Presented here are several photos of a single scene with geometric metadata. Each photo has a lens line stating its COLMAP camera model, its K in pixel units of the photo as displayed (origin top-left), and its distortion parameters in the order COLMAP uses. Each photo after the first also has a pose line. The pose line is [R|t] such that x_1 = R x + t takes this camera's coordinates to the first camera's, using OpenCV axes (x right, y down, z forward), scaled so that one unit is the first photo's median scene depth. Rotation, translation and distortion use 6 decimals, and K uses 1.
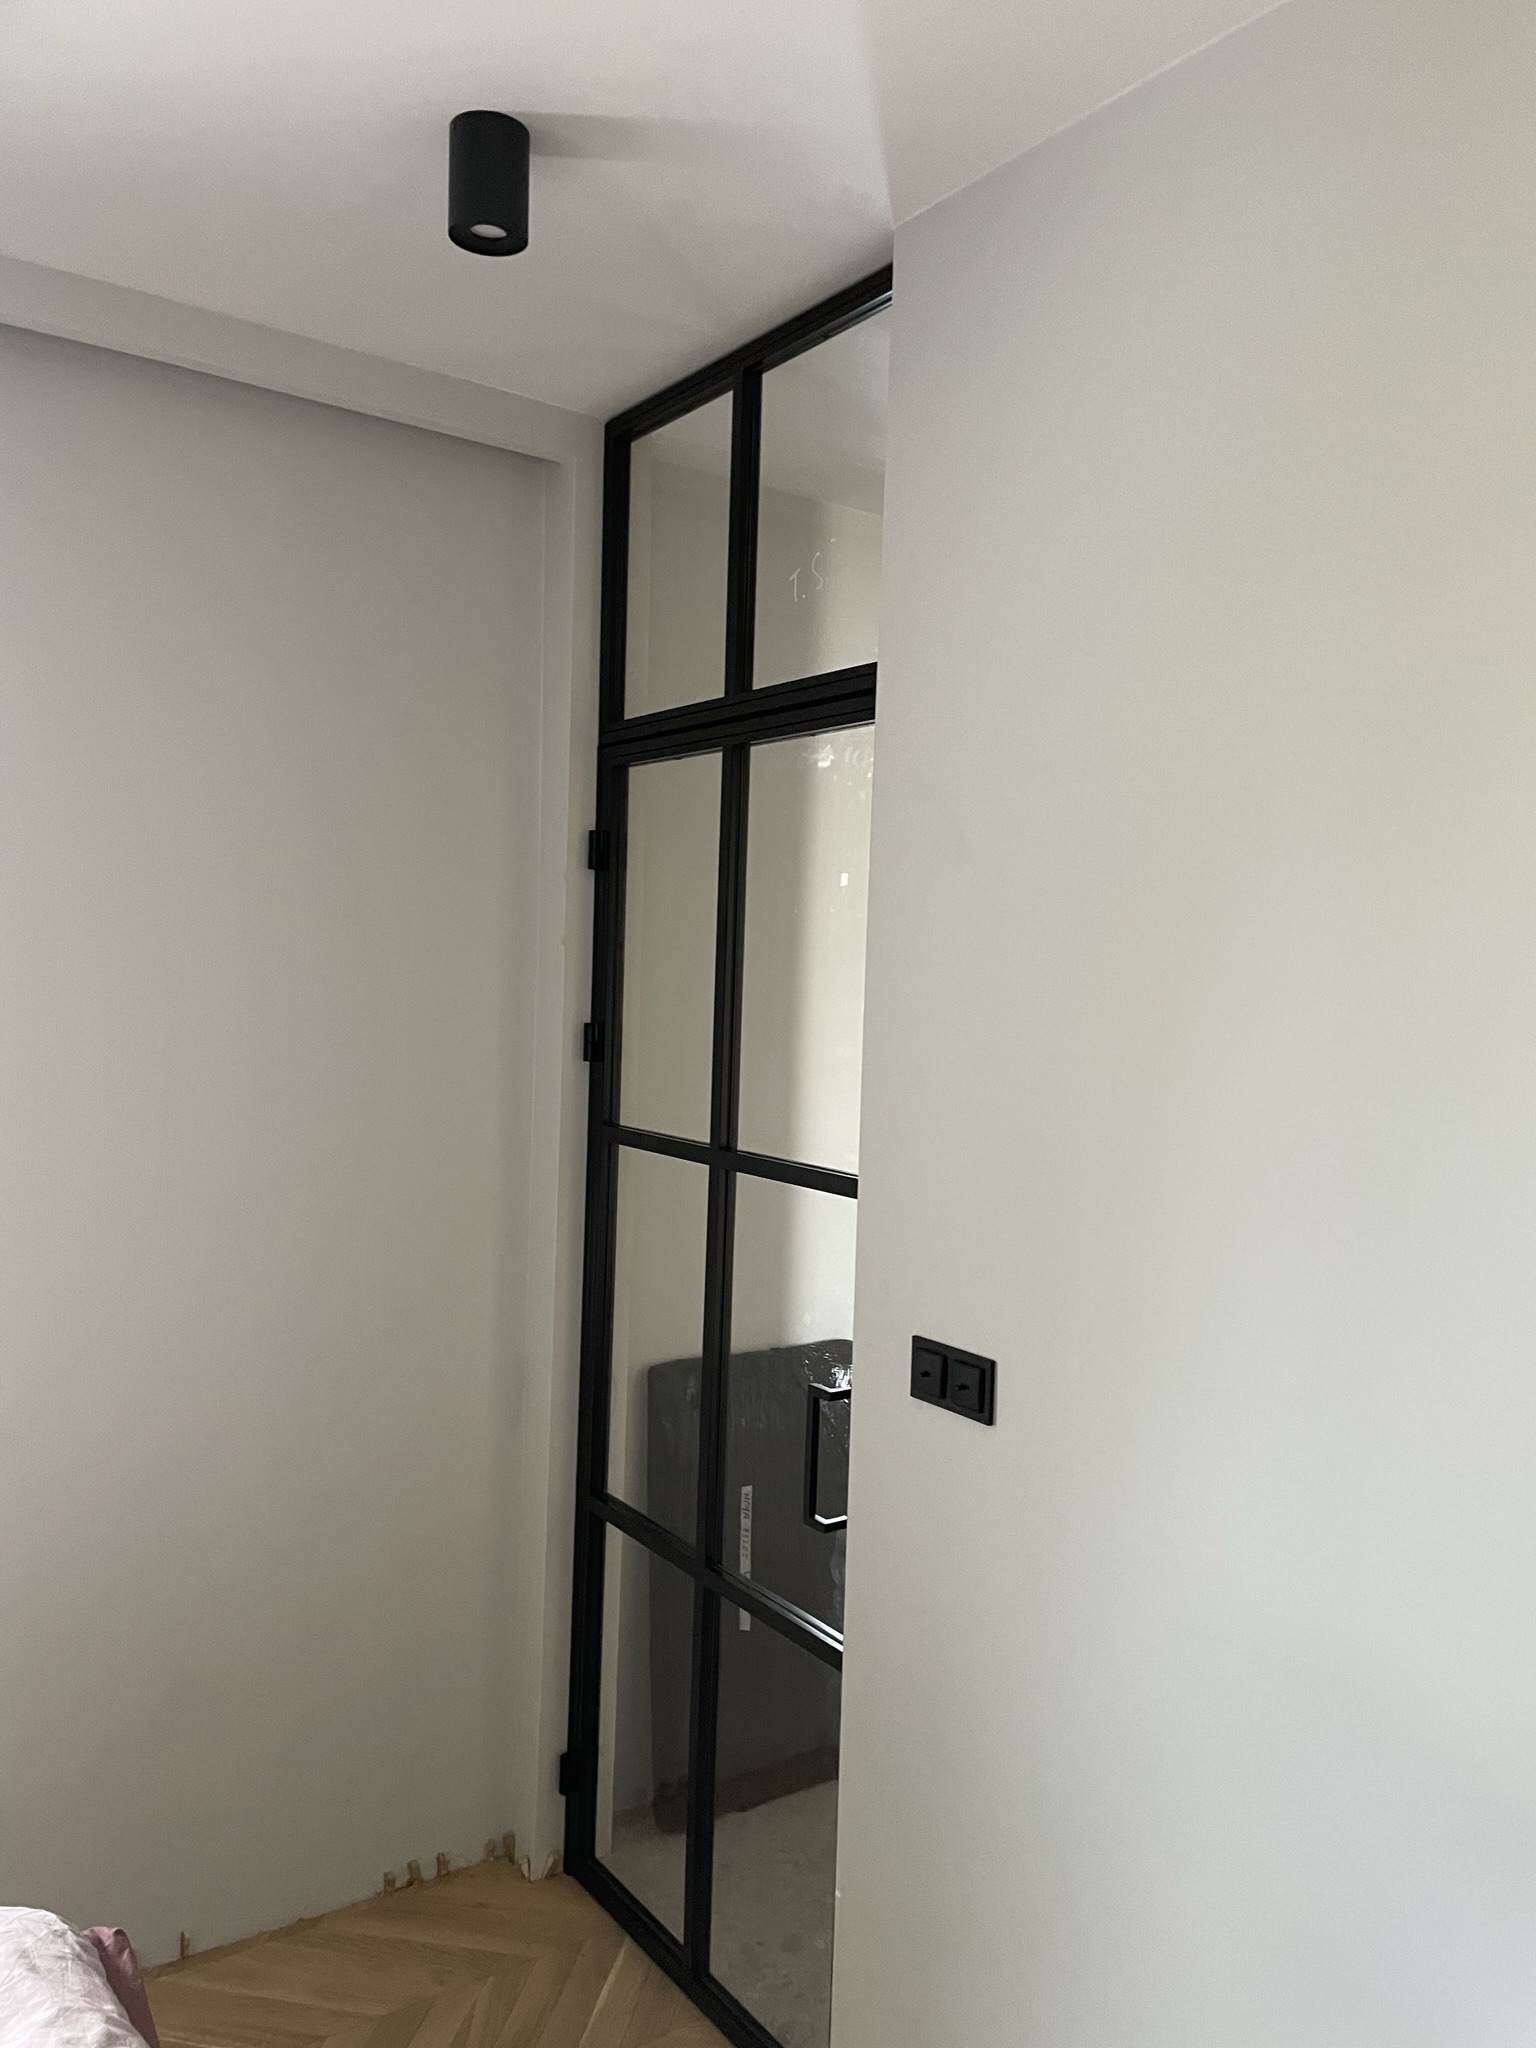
lens RADIAL K [[1558.1, 0, 792.6], [0, 1558.1, 1022.1], [0, 0, 1]] dist [0.052740, -0.064385]
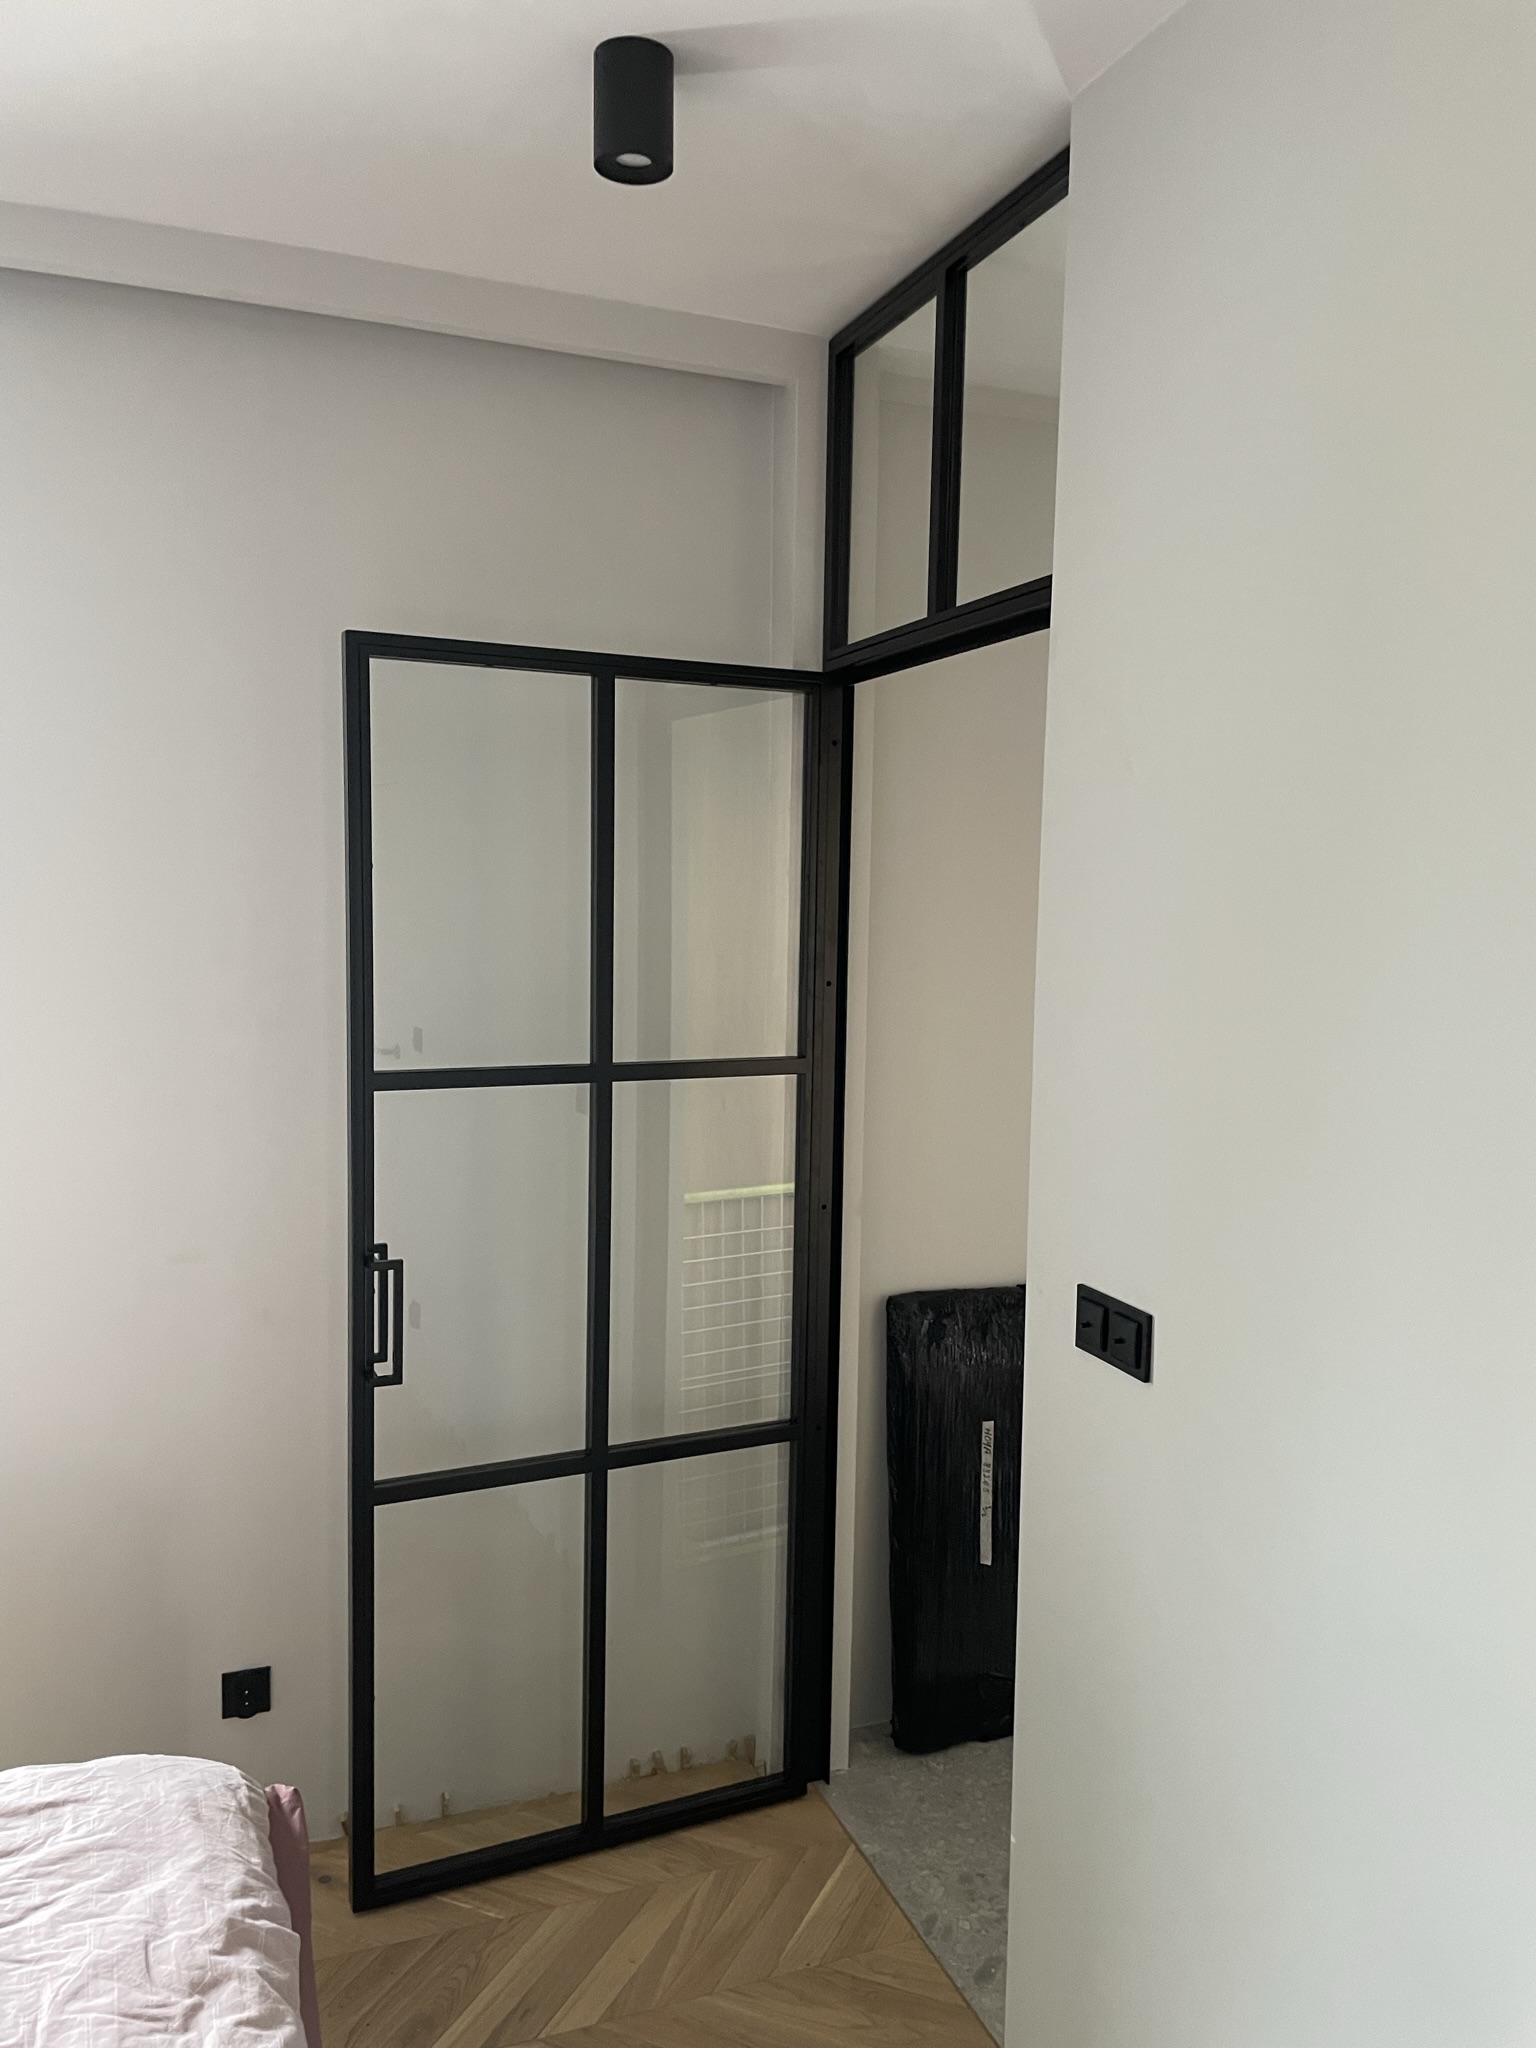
lens RADIAL K [[1559.1, 0, 797.7], [0, 1559.1, 1016.9], [0, 0, 1]] dist [0.062530, -0.084989]
pose [[0.971031, 0.007025, -0.238851, 0.109203], [0.004088, 0.998933, 0.046002, -0.006130], [0.238920, -0.045646, 0.969966, 0.027974]]
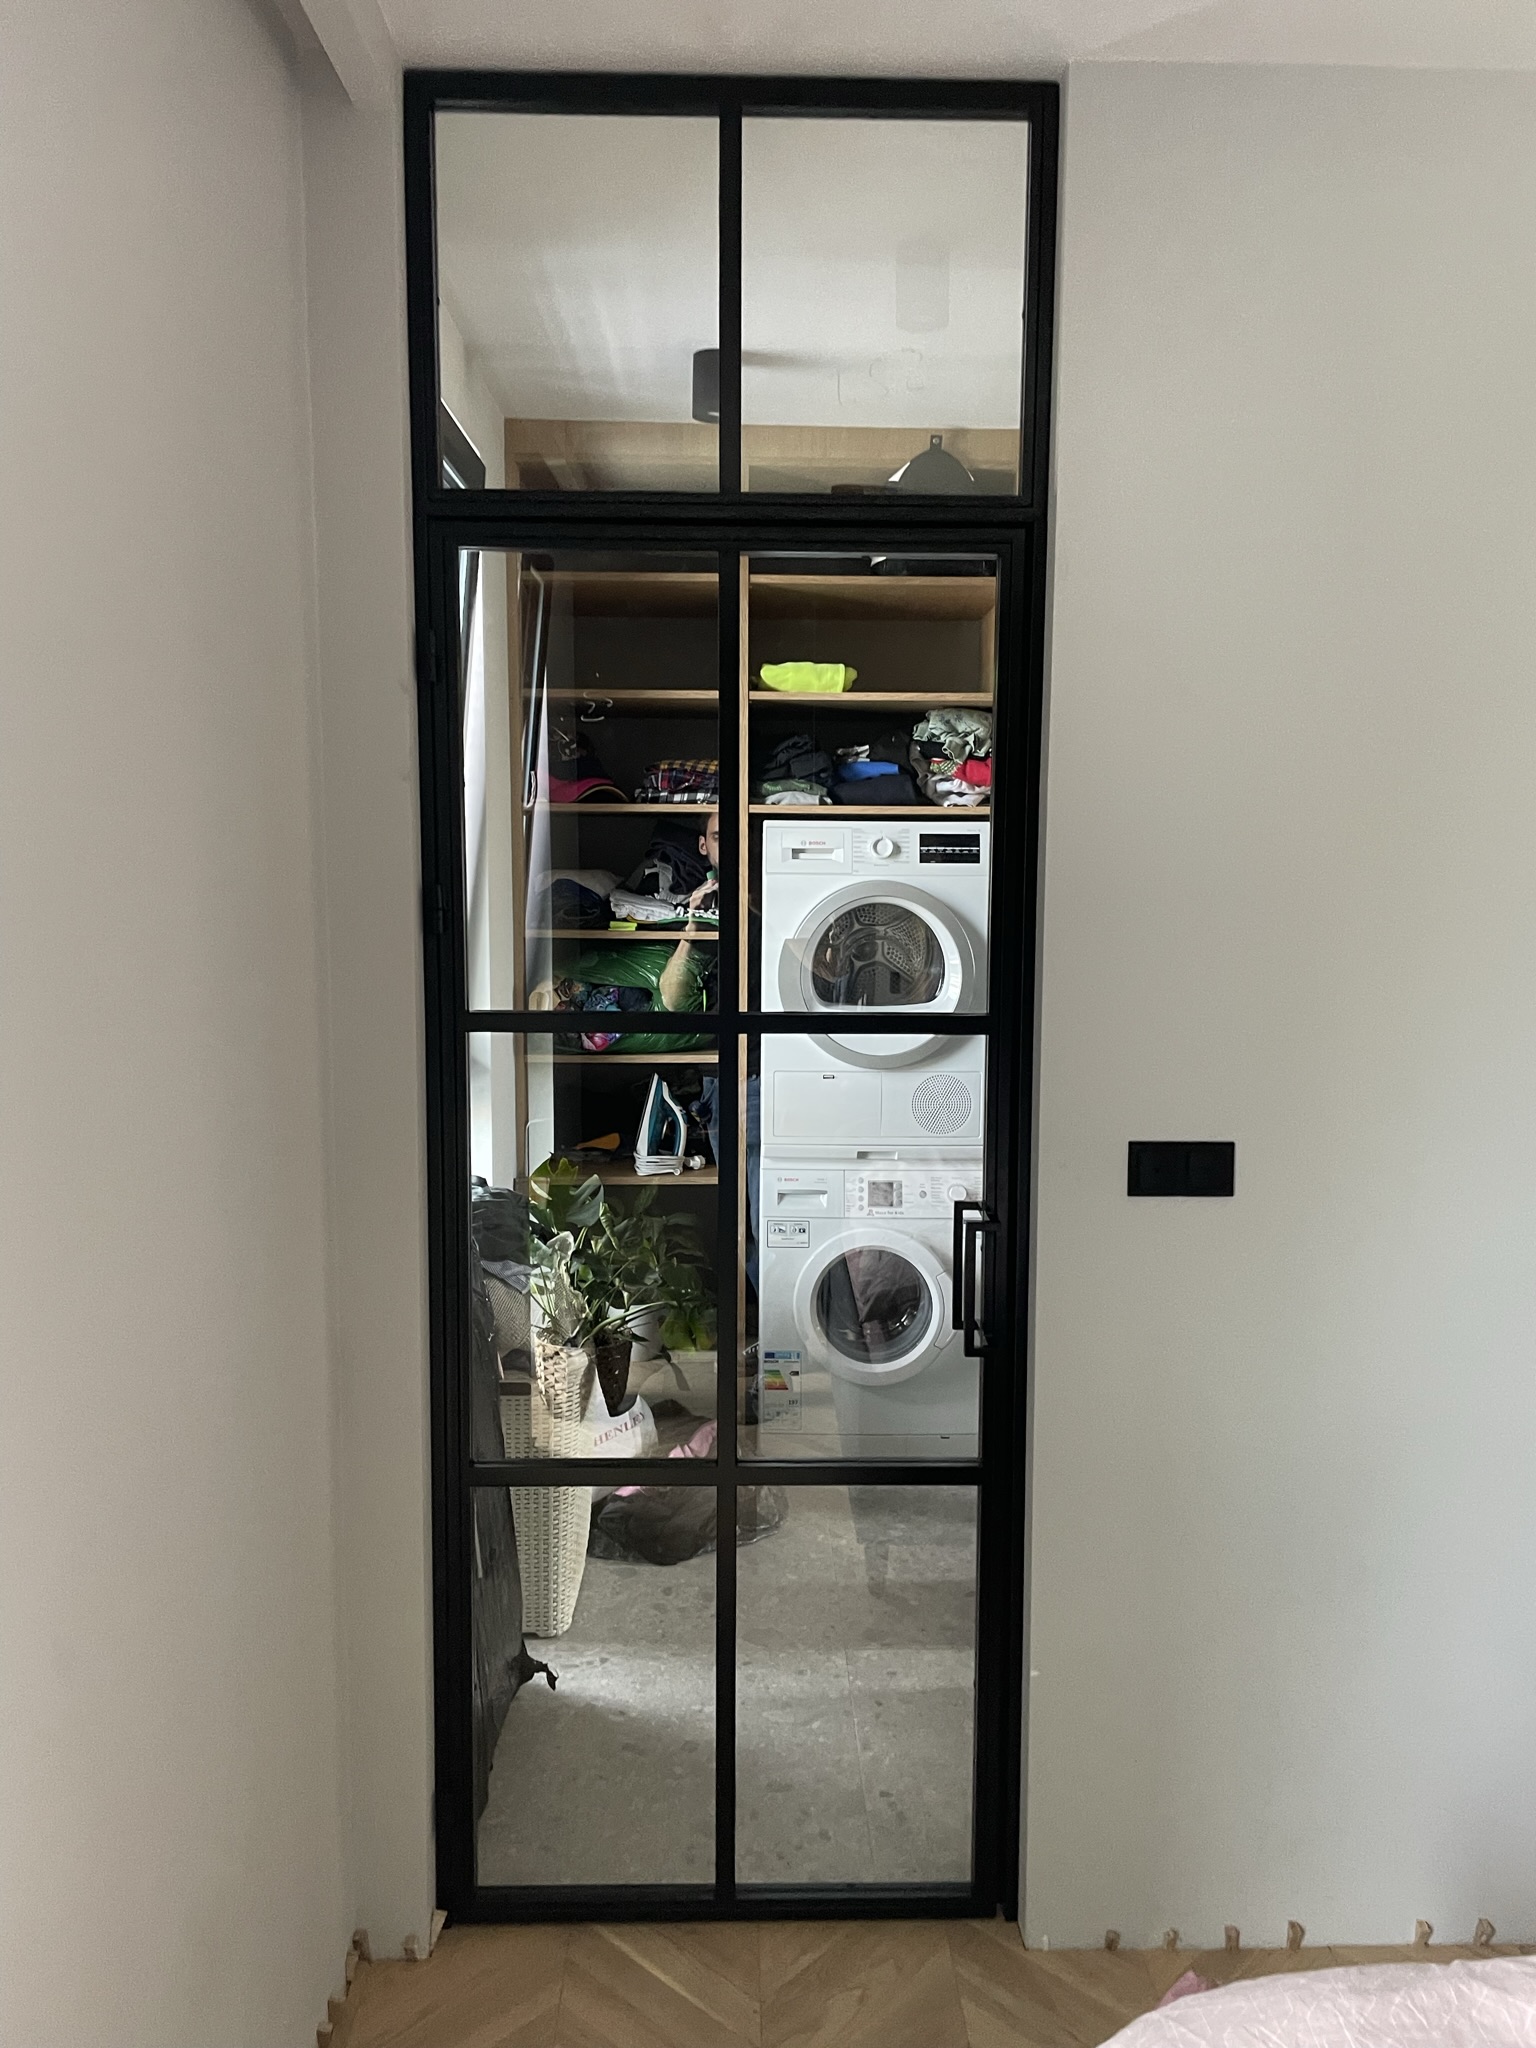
lens RADIAL K [[1557.7, 0, 779.9], [0, 1557.7, 997.7], [0, 0, 1]] dist [0.065580, -0.088358]
pose [[0.557752, -0.106857, 0.823100, -0.756627], [0.038112, 0.993929, 0.103209, -0.018202], [-0.829132, -0.026195, 0.558439, 0.468915]]
